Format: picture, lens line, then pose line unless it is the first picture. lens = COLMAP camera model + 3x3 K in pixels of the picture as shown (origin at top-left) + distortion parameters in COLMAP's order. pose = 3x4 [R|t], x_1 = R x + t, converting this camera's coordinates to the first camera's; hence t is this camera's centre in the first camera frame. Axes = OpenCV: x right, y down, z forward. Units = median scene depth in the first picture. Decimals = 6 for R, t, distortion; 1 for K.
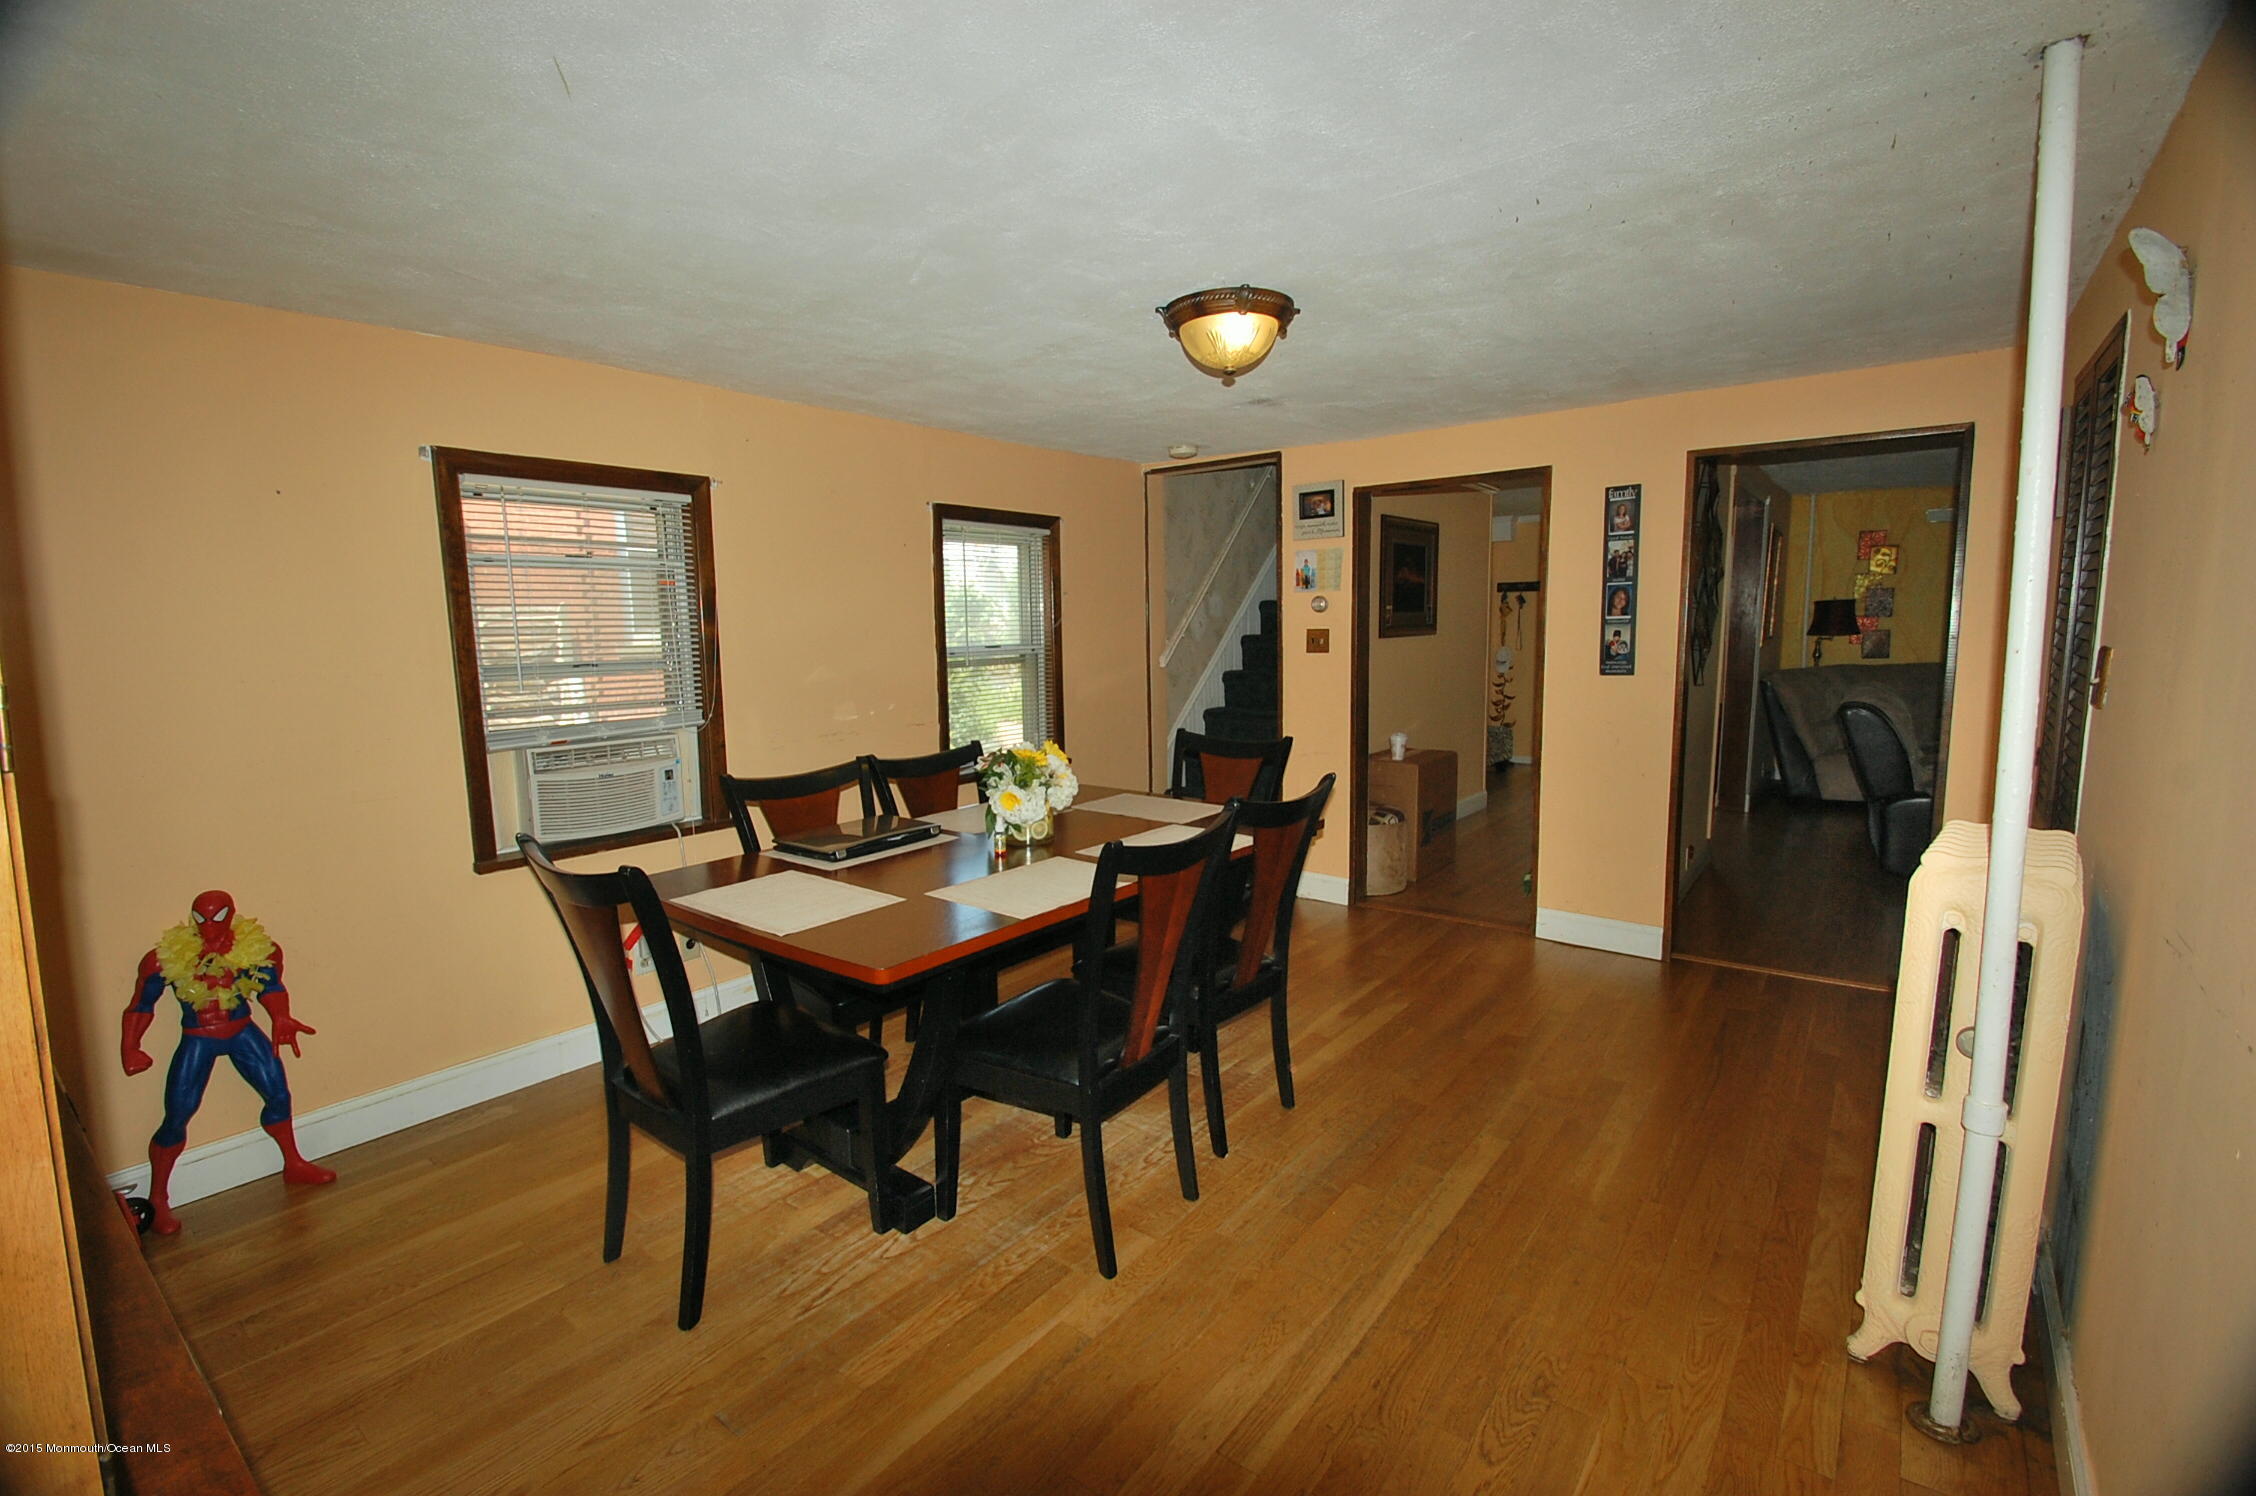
lens RADIAL K [[997.5, 0, 1112.5], [0, 997.5, 744.8], [0, 0, 1]] dist [0.000056, -0.000023]
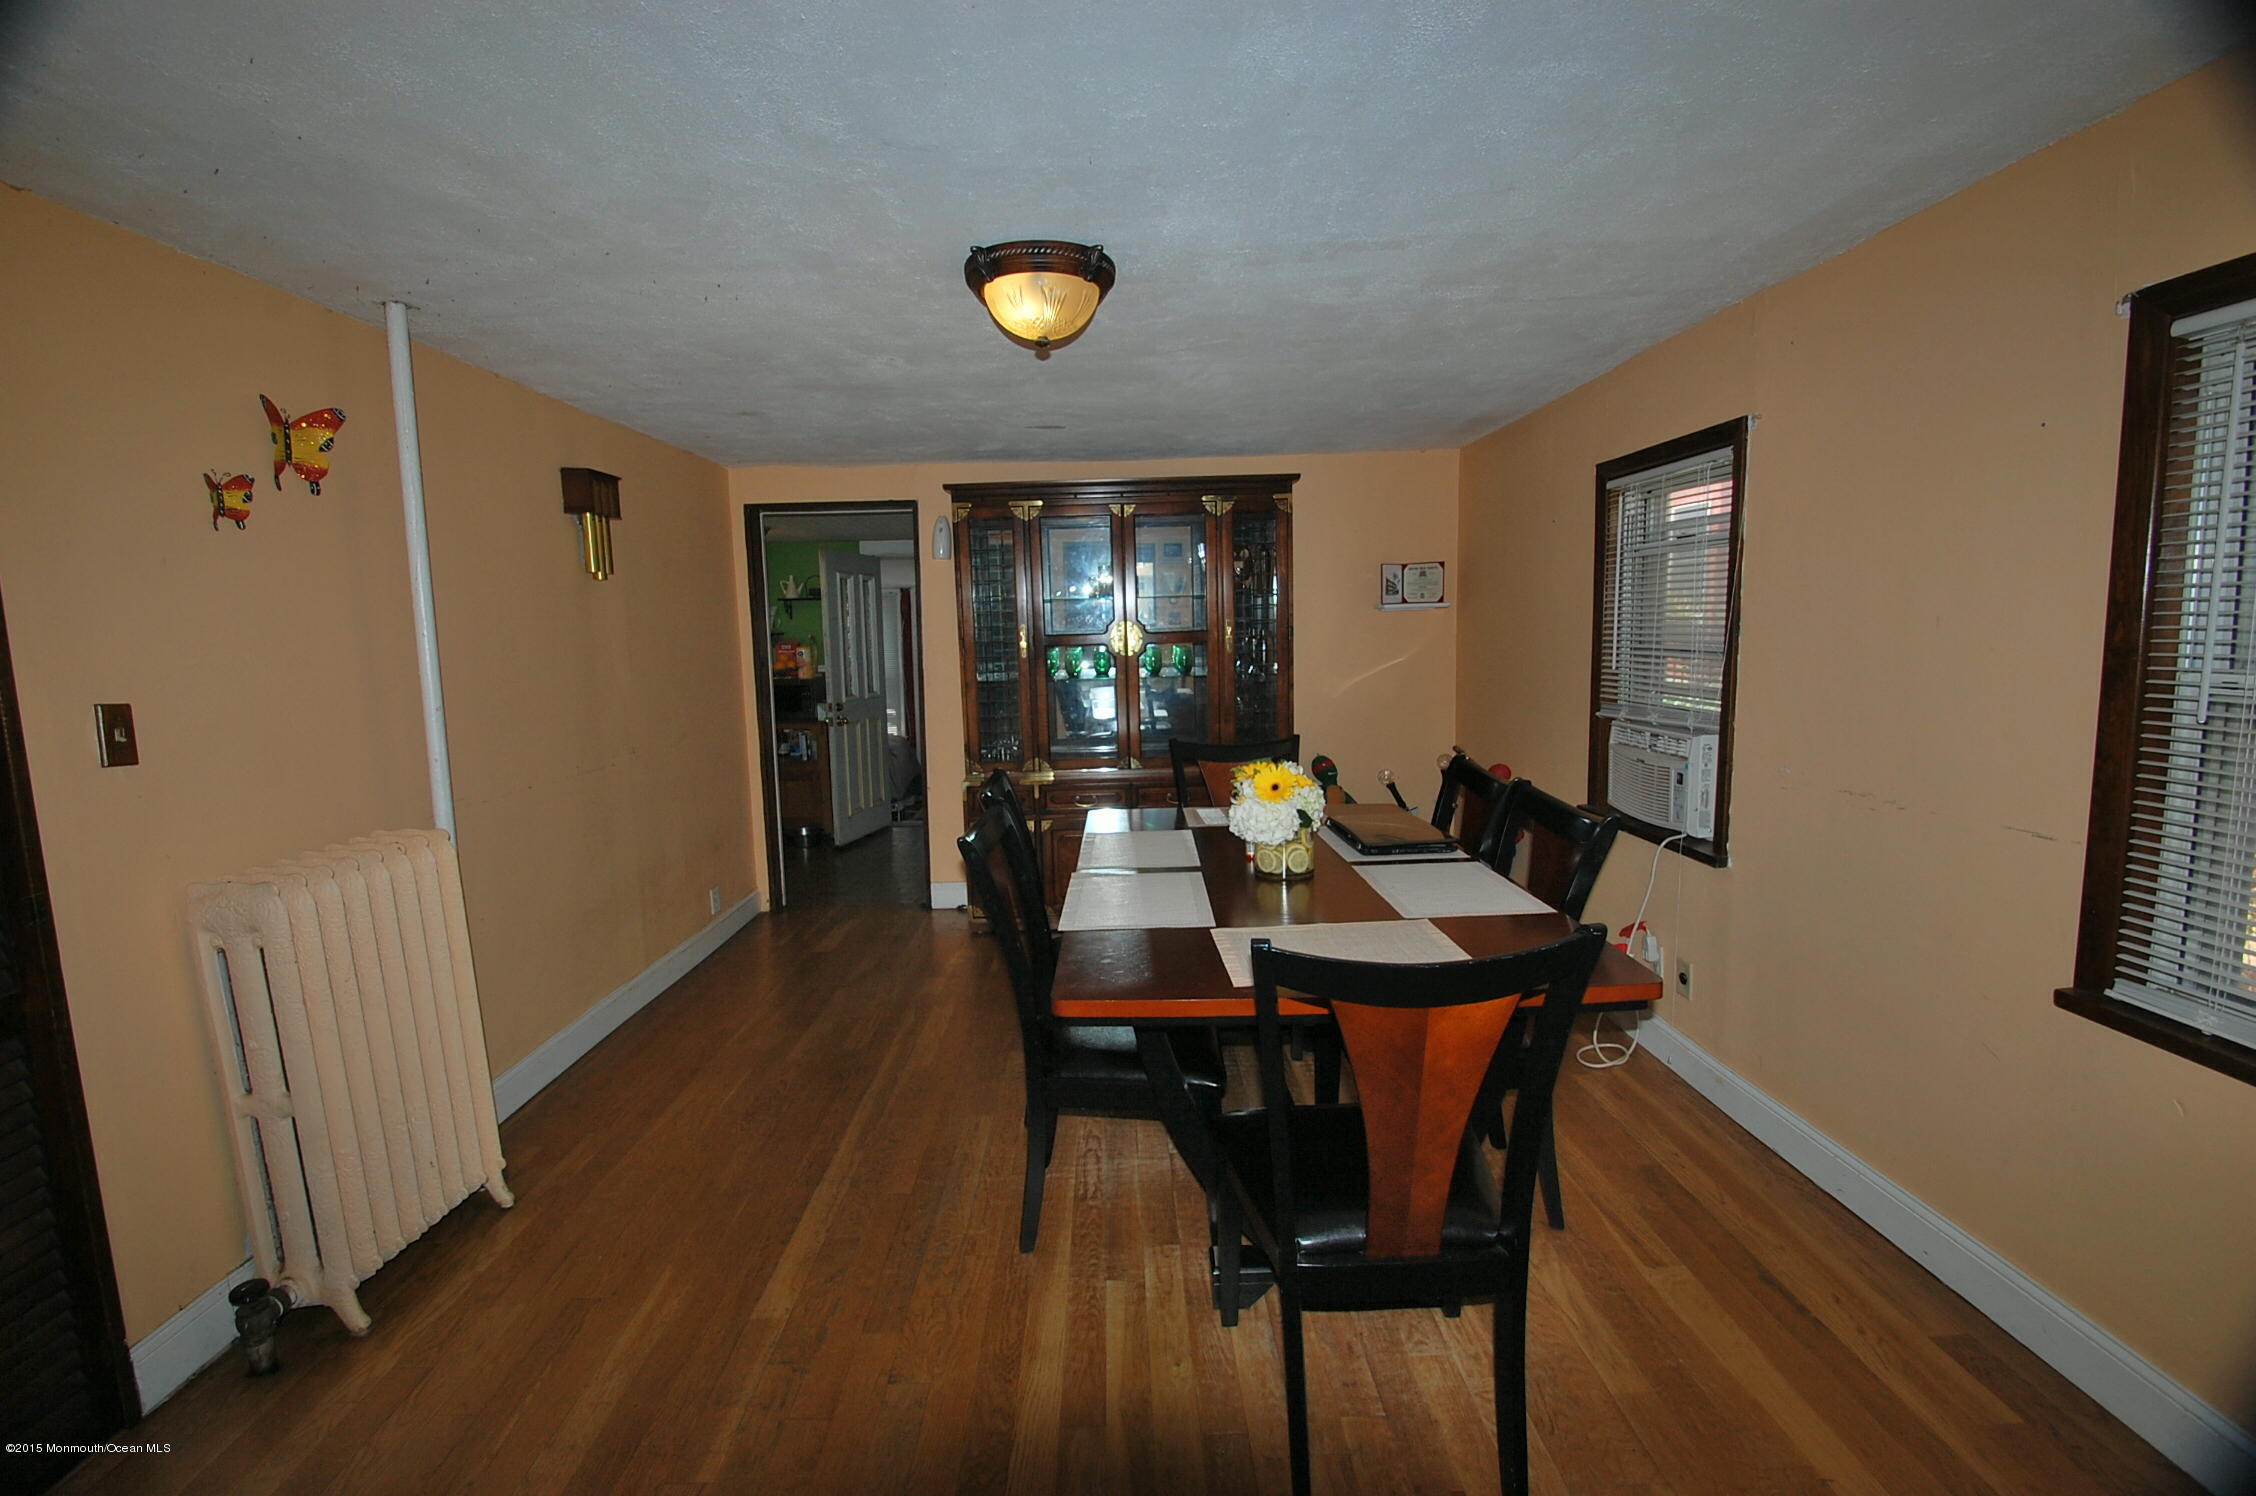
lens RADIAL K [[997.5, 0, 1112.5], [0, 997.5, 744.8], [0, 0, 1]] dist [0.000056, -0.000023]
pose [[-0.785152, 0.107630, -0.609879, 0.628916], [-0.032729, 0.976195, 0.214411, -0.222261], [0.618438, 0.188305, -0.762939, 1.755420]]
